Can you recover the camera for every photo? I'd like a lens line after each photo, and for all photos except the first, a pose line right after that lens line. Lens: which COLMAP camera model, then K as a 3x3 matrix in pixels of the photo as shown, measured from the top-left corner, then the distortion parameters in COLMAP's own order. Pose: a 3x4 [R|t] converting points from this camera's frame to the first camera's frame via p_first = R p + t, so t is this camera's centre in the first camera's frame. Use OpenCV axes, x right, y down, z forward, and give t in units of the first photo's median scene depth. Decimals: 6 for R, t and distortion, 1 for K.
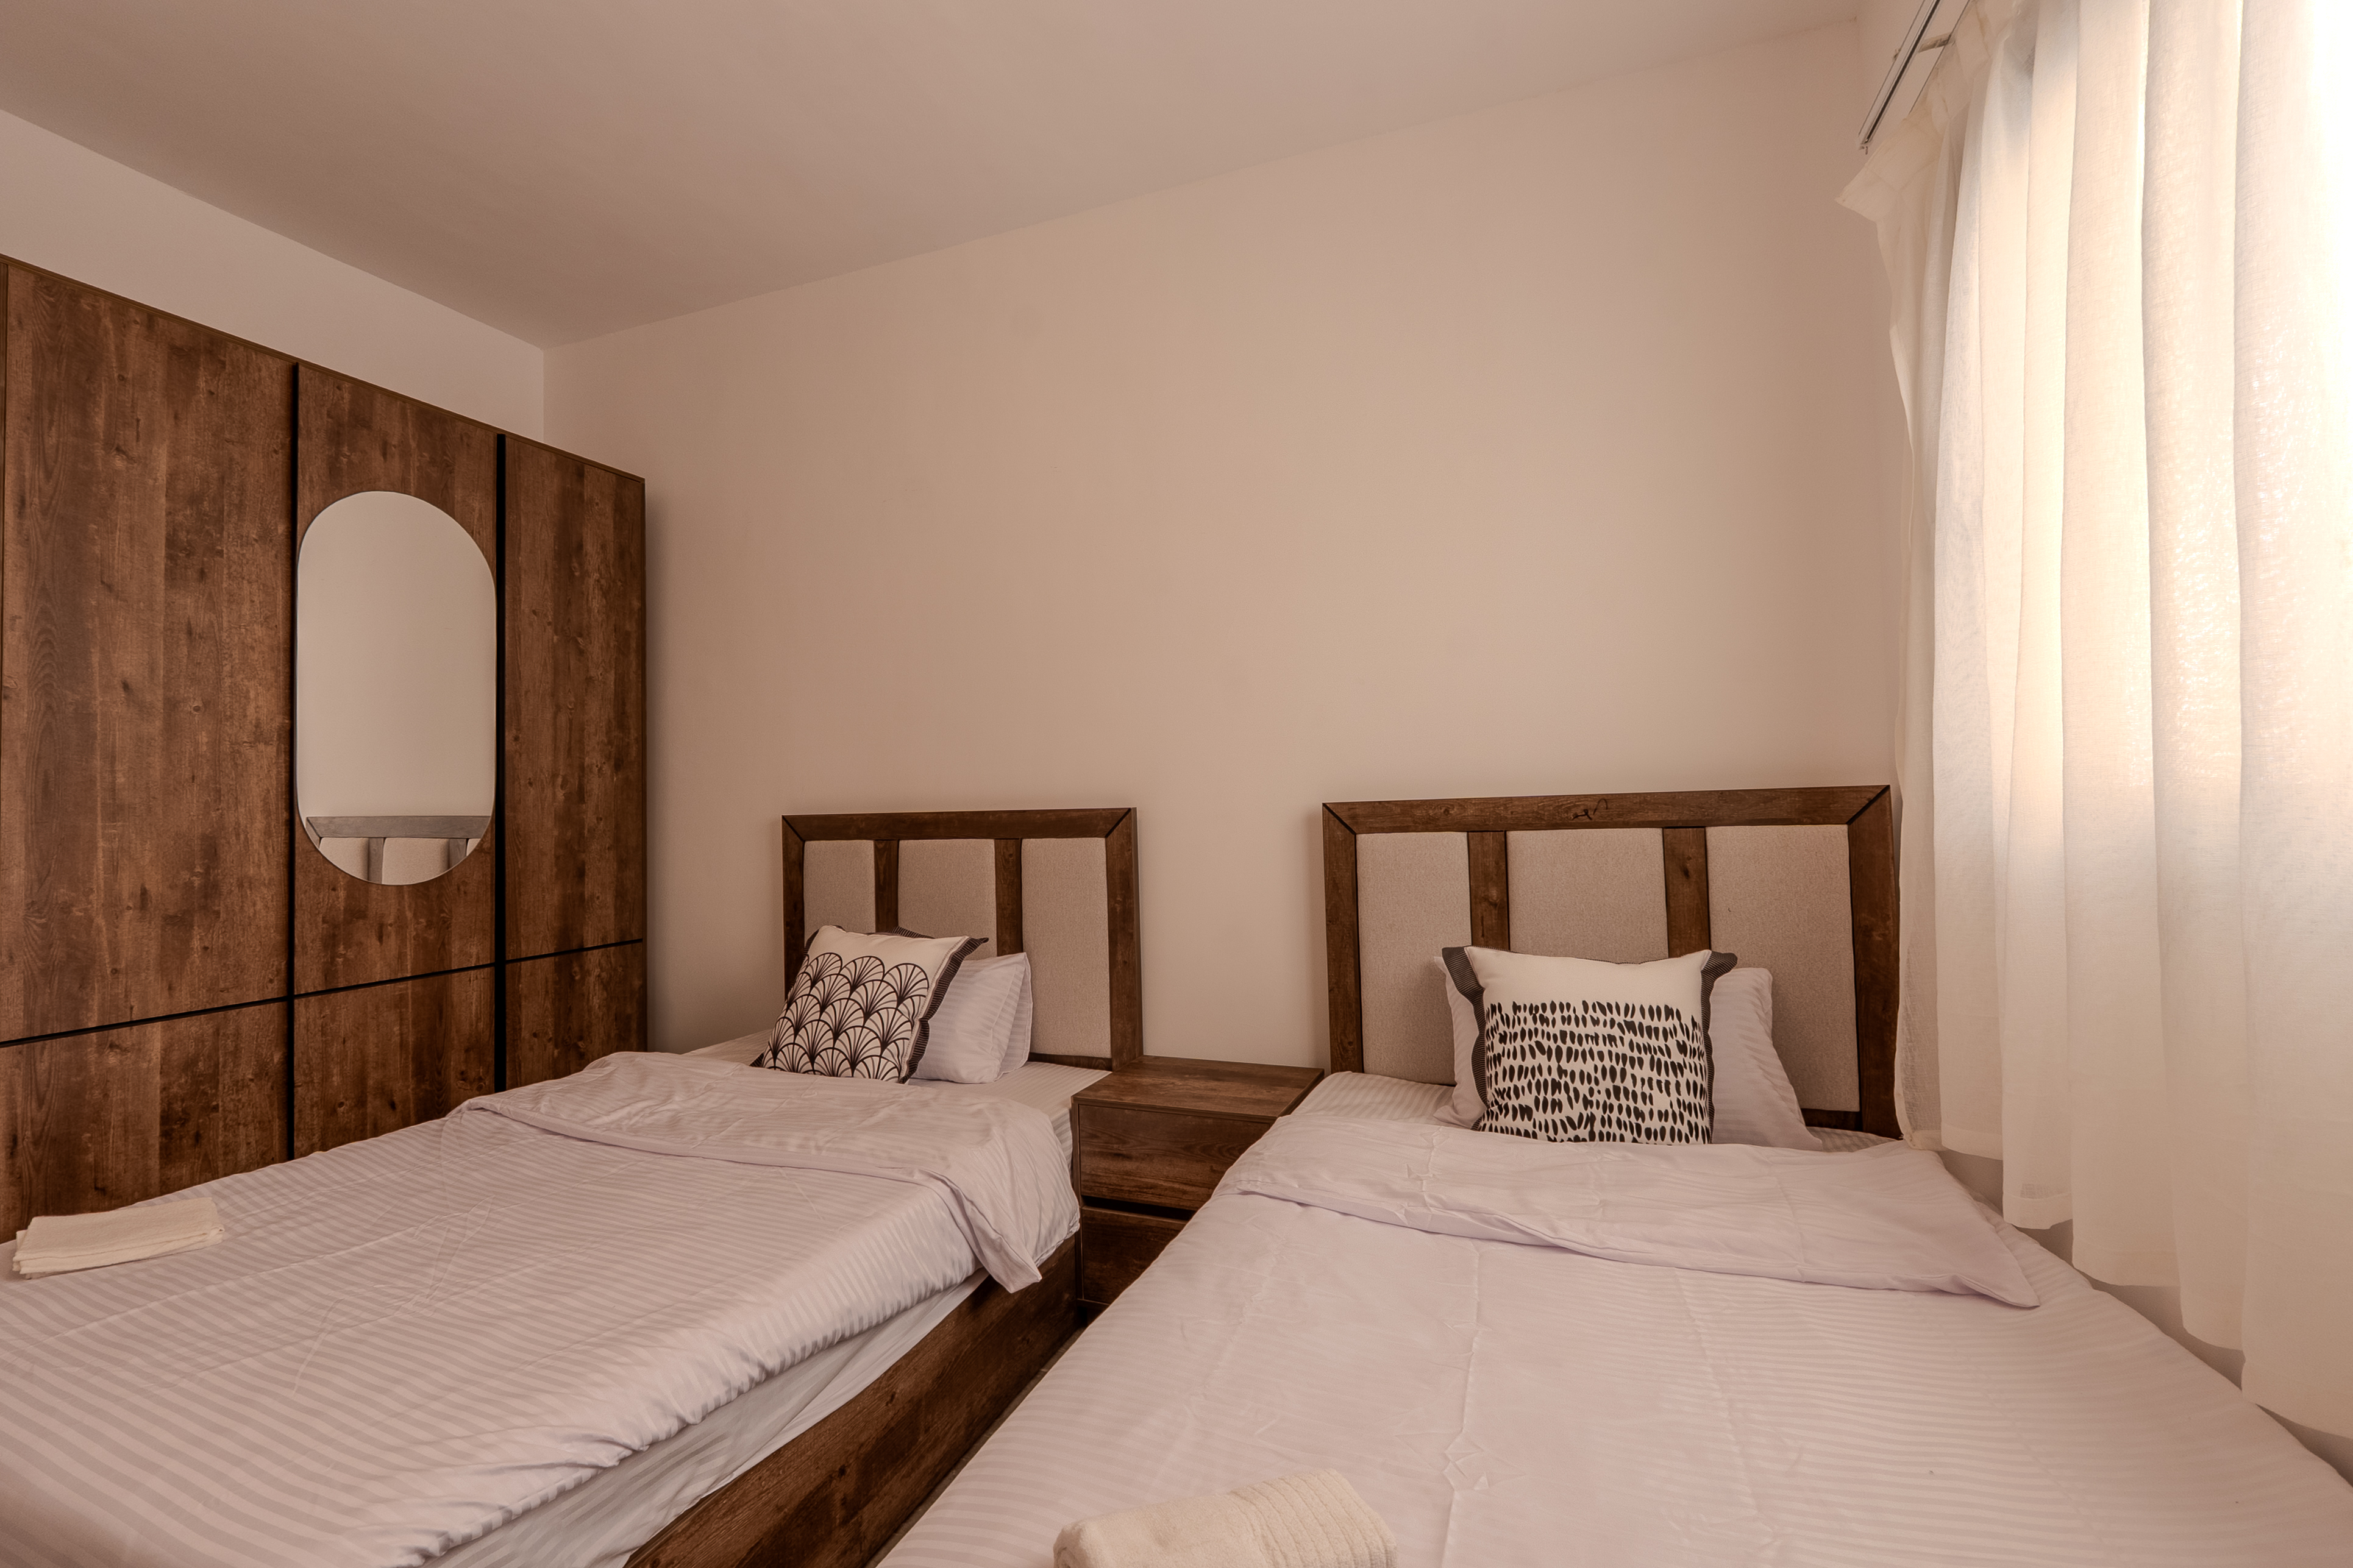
lens RADIAL K [[986.8, 0, 1176.5], [0, 986.8, 784.0], [0, 0, 1]] dist [-0.003092, -0.000817]
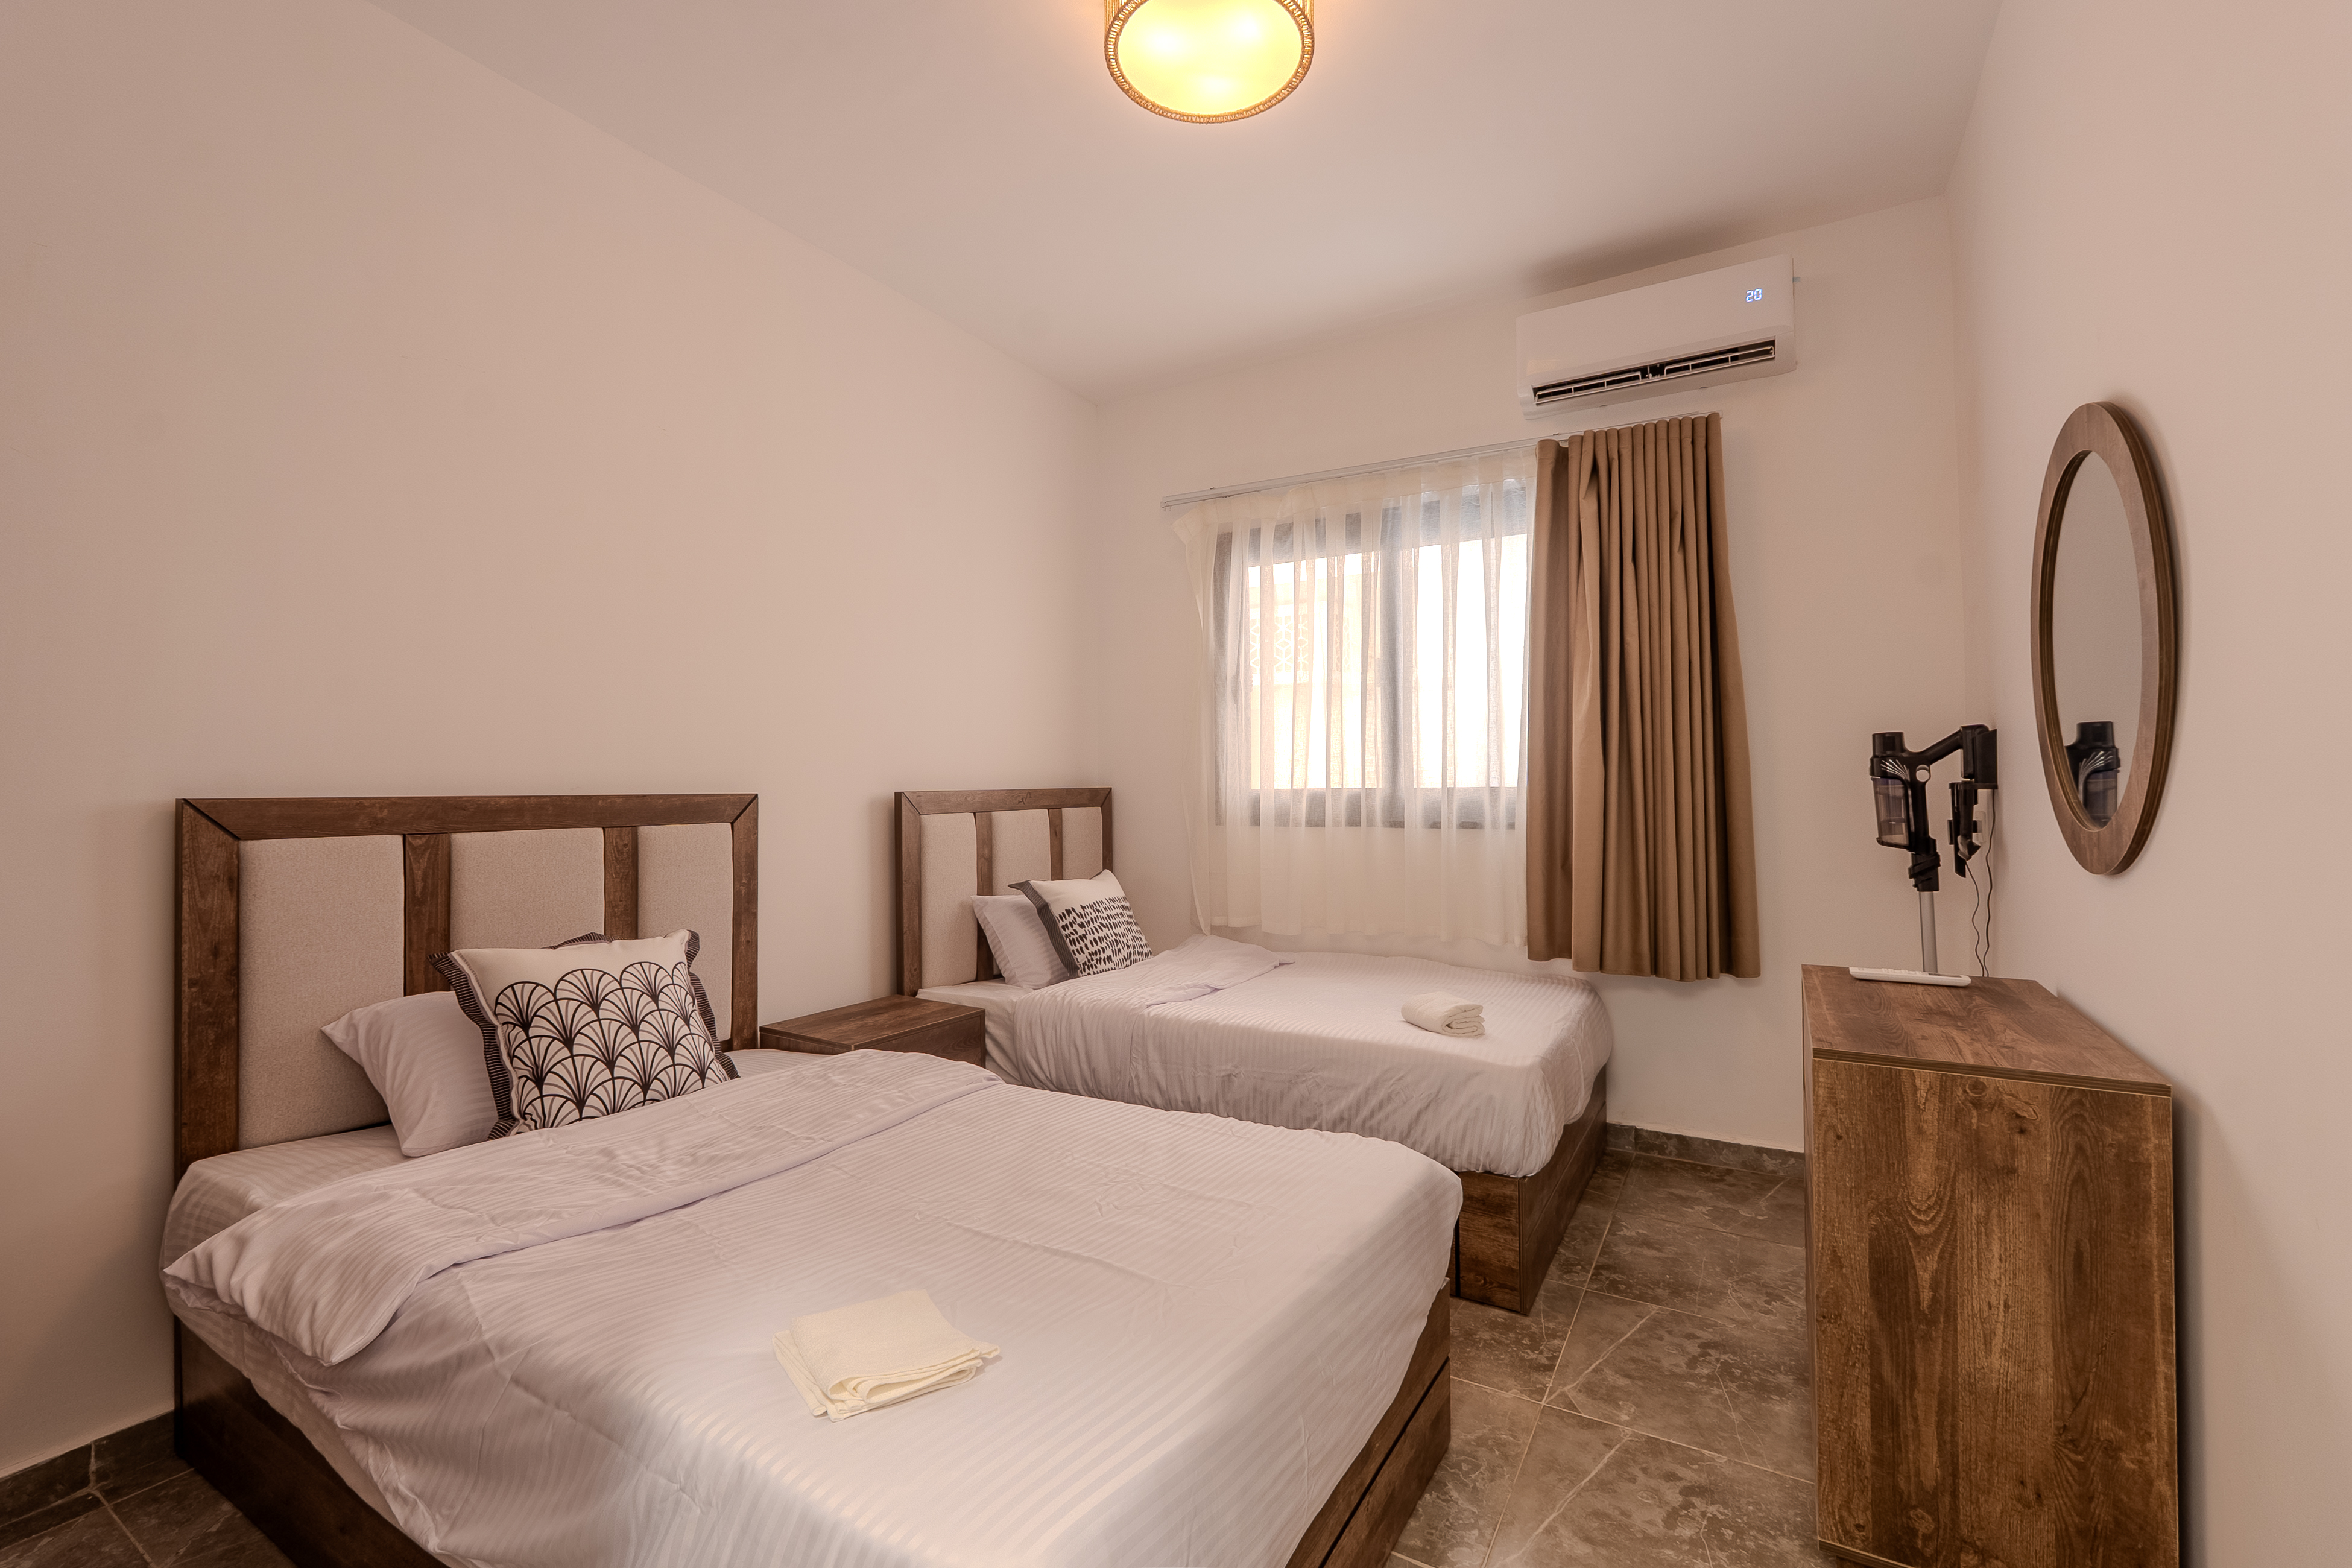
lens RADIAL K [[986.6, 0, 1176.0], [0, 986.6, 784.0], [0, 0, 1]] dist [-0.003092, -0.000817]
pose [[0.186514, 0.026509, 0.982095, -0.991622], [-0.016239, 0.999583, -0.023897, 0.031591], [-0.982318, -0.011492, 0.186867, 0.363619]]
